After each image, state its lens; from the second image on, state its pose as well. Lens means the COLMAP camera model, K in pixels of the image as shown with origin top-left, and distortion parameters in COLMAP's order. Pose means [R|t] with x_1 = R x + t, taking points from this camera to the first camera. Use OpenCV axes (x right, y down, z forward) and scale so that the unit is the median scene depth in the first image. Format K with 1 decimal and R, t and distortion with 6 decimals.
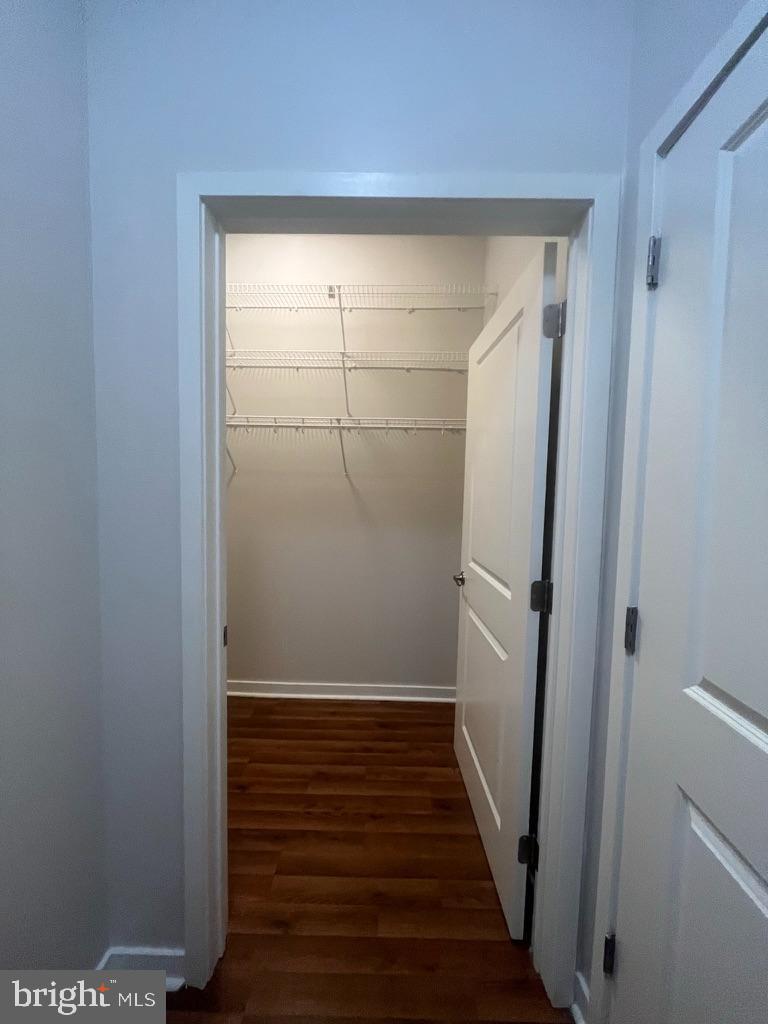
lens RADIAL K [[414.9, 0, 382.9], [0, 414.9, 510.1], [0, 0, 1]] dist [-0.000471, 0.001000]
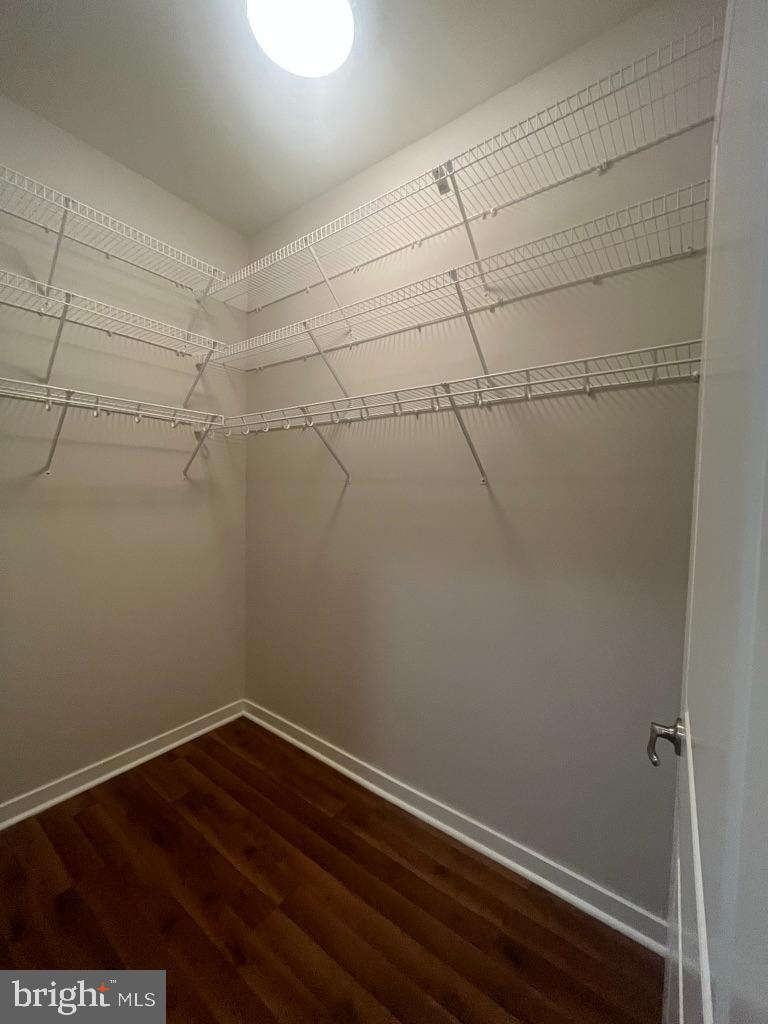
lens RADIAL K [[414.9, 0, 381.7], [0, 414.9, 510.2], [0, 0, 1]] dist [-0.000471, 0.001000]
pose [[0.810696, 0.022563, -0.585032, 0.155531], [-0.052822, 0.998001, -0.034706, -0.012081], [0.583080, 0.059039, 0.810267, 0.429604]]
